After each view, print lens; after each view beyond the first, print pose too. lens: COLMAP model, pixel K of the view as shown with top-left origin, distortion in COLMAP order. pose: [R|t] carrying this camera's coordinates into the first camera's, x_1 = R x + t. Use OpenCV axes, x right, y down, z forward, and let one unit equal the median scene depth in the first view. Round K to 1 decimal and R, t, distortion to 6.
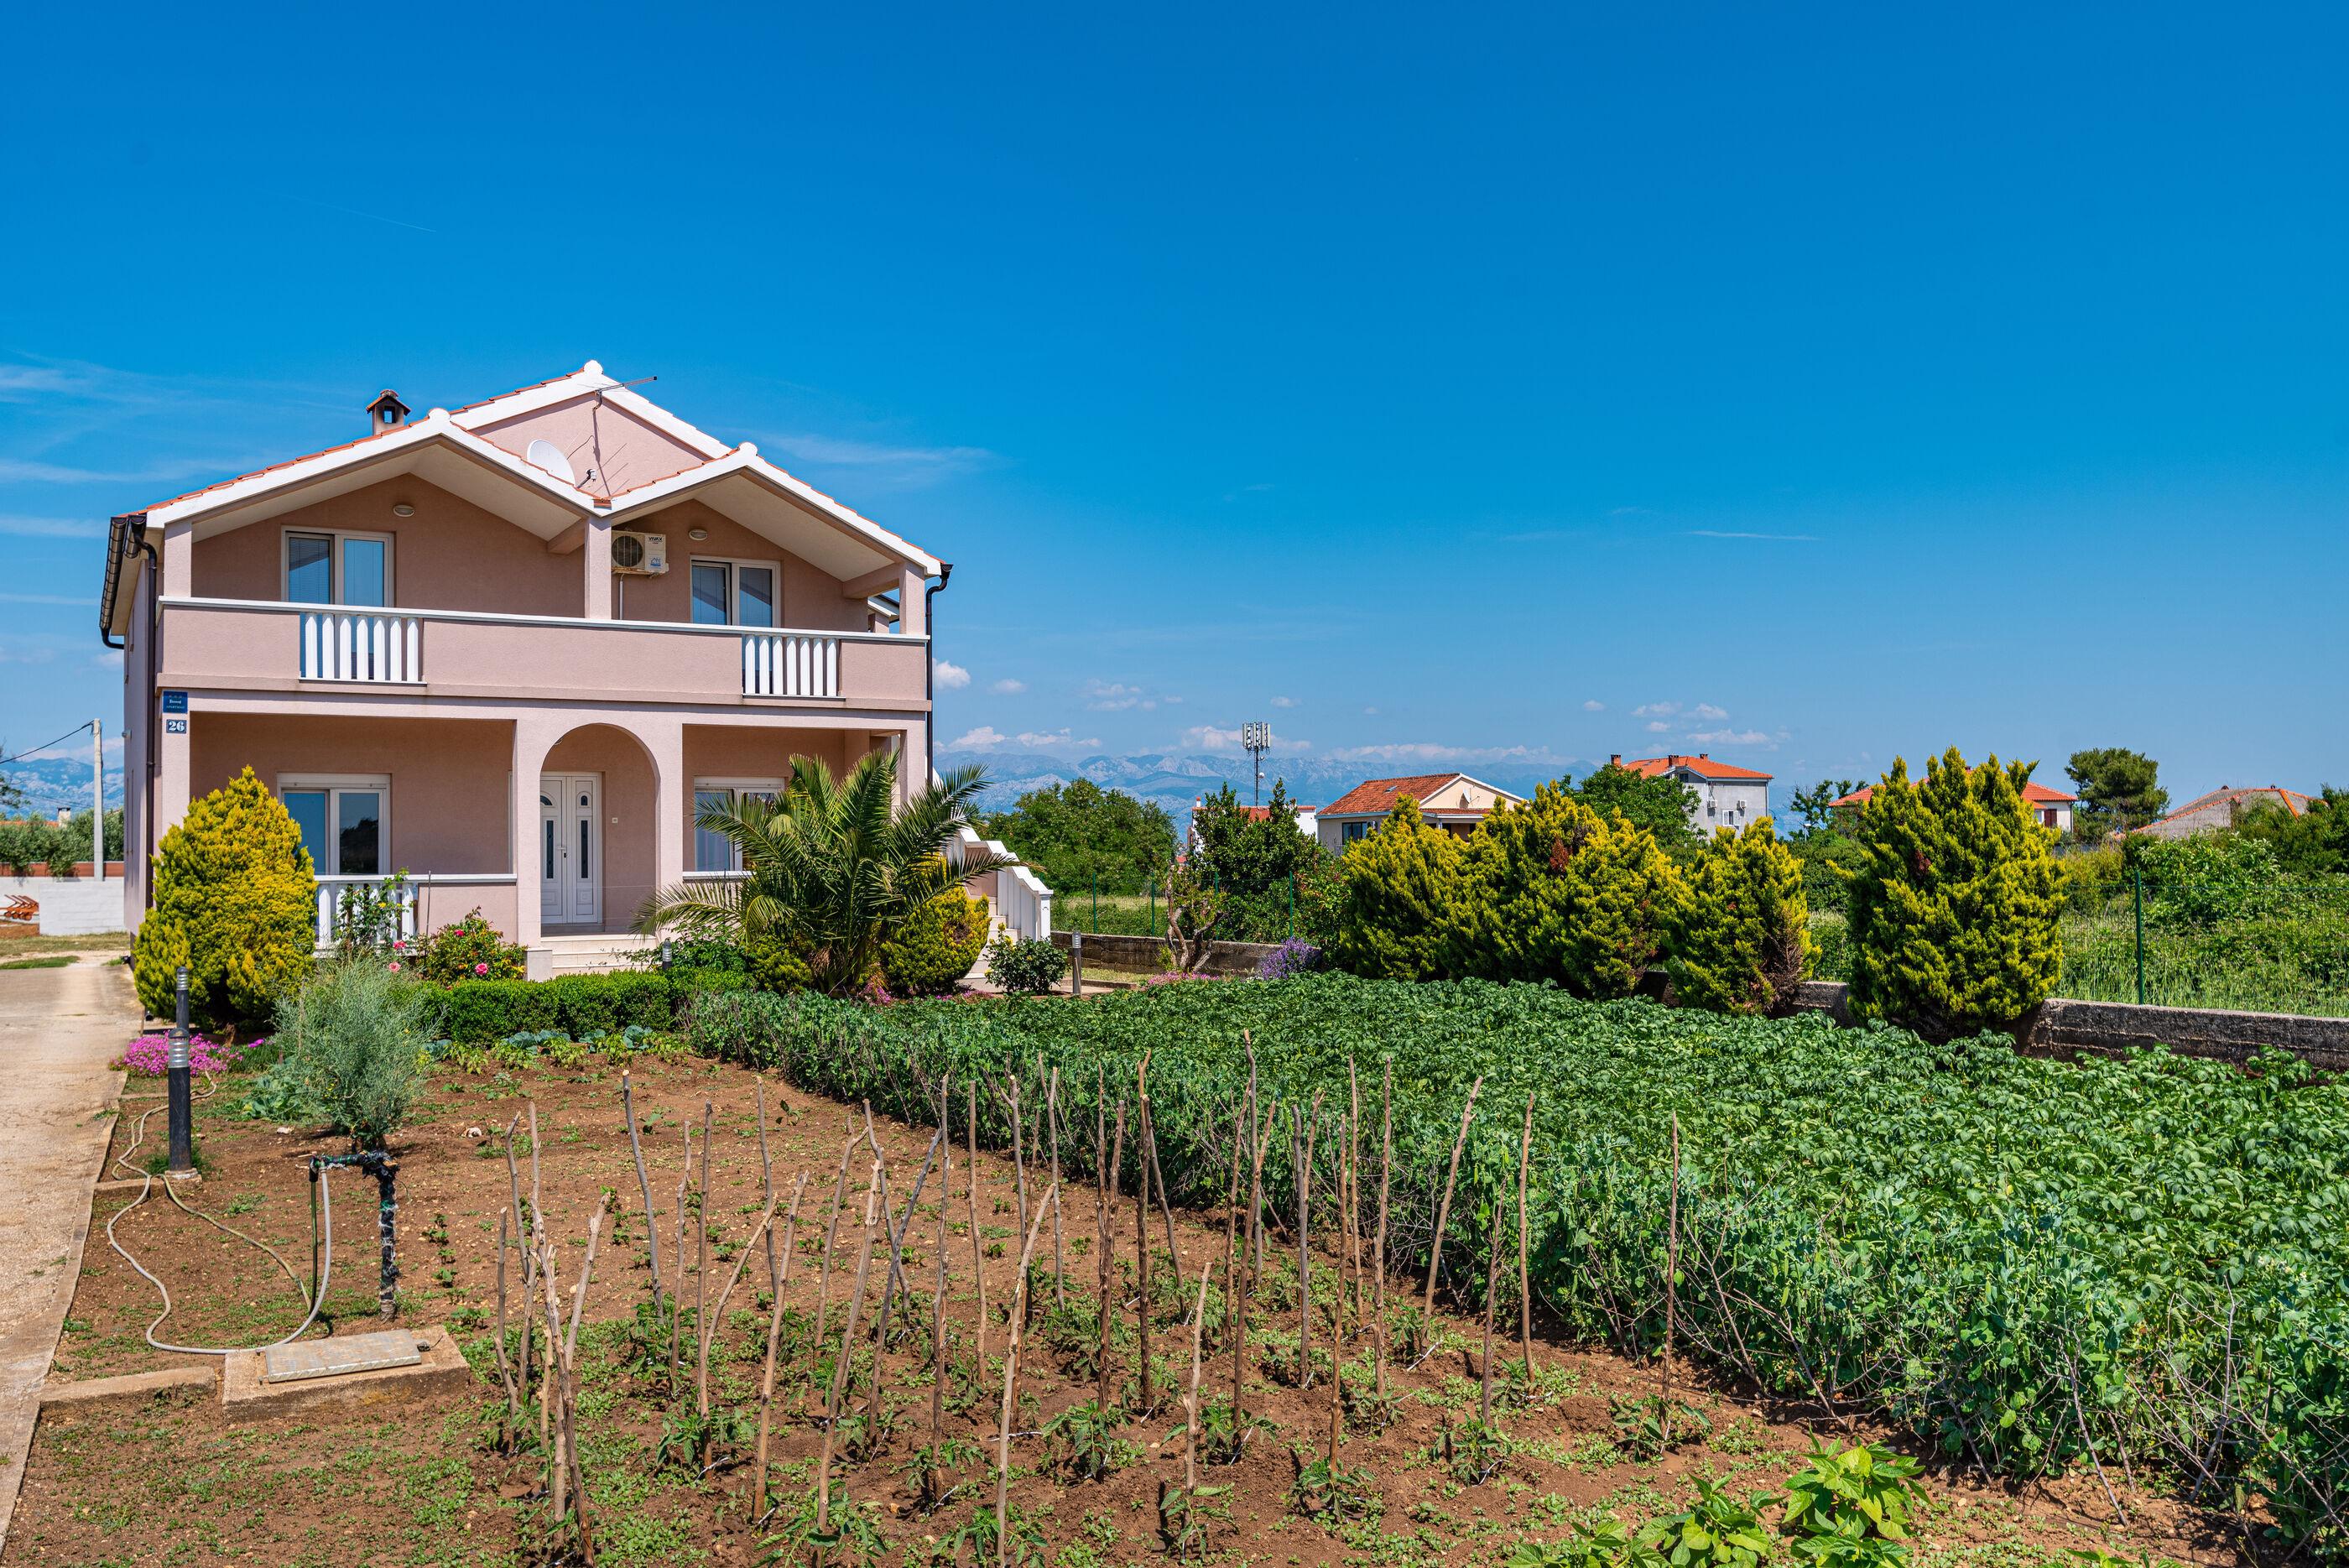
lens RADIAL K [[1981.6, 0, 1178.5], [0, 1981.6, 788.3], [0, 0, 1]] dist [0.012918, -0.006271]
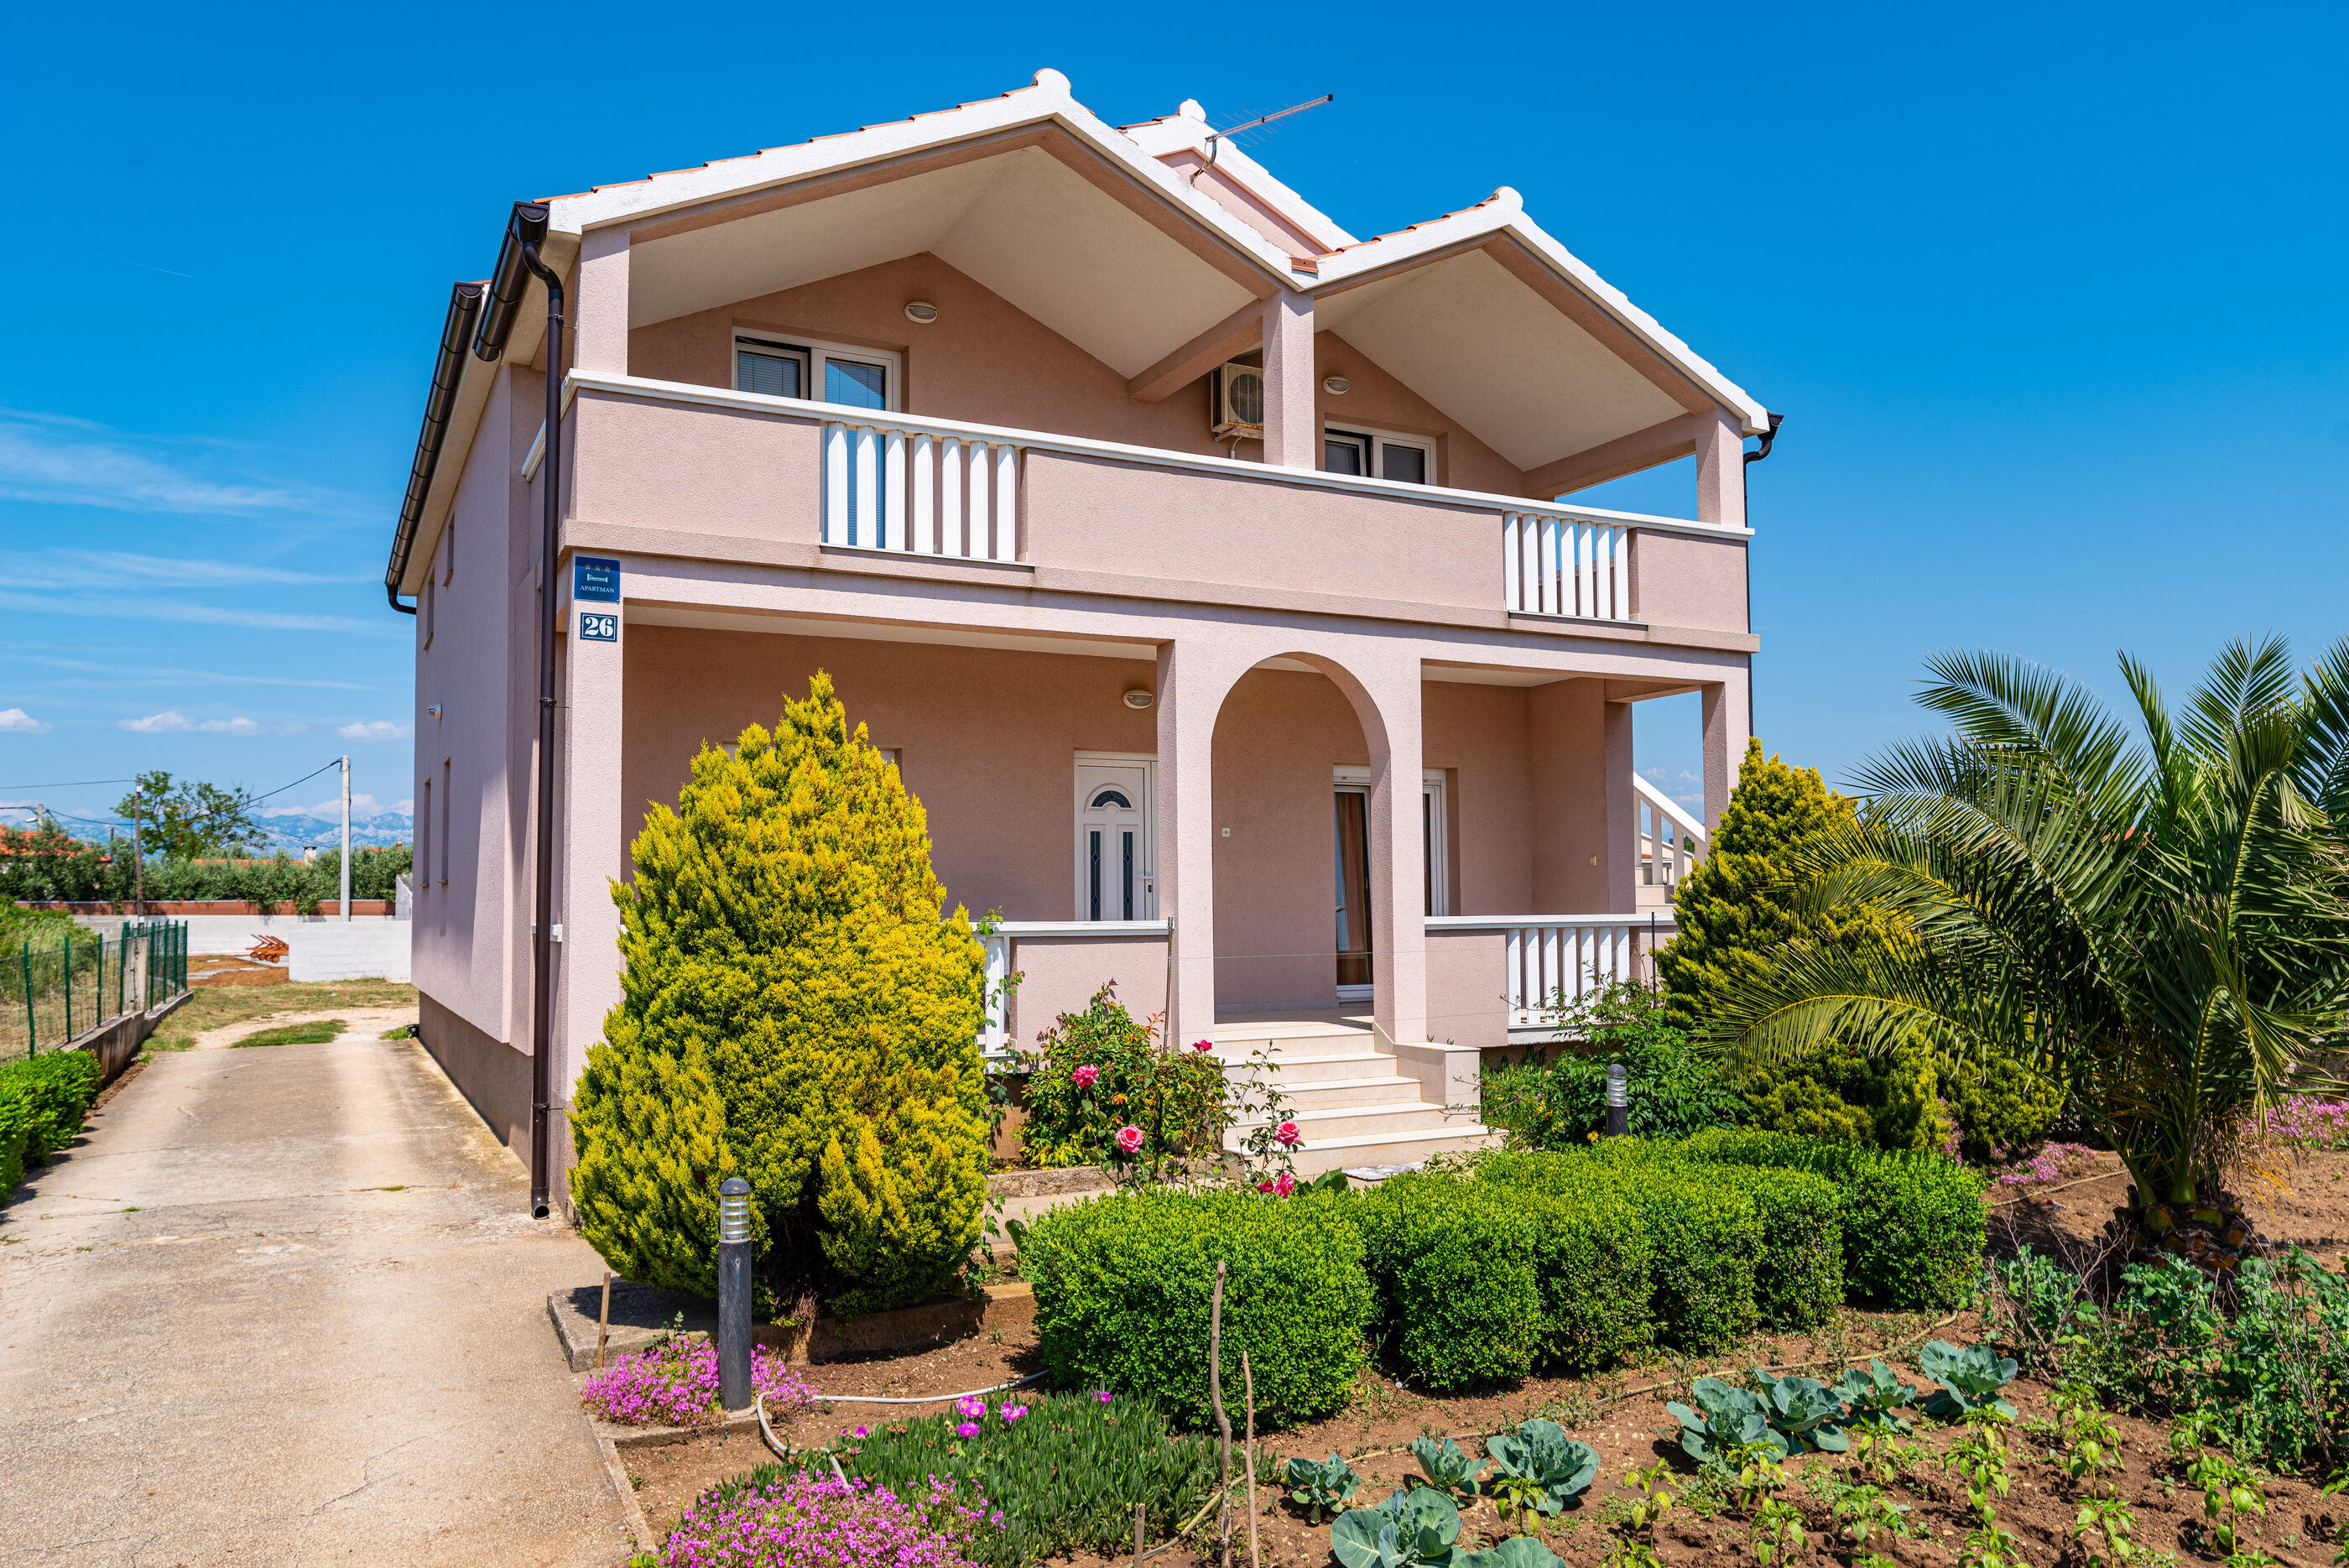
lens RADIAL K [[1643.3, 0, 1172.2], [0, 1643.3, 792.3], [0, 0, 1]] dist [-0.001631, 0.007692]
pose [[0.999746, 0.000227, -0.022543, -0.347093], [-0.000905, 0.999547, -0.030069, 0.022977], [0.022526, 0.030082, 0.999294, 0.584068]]
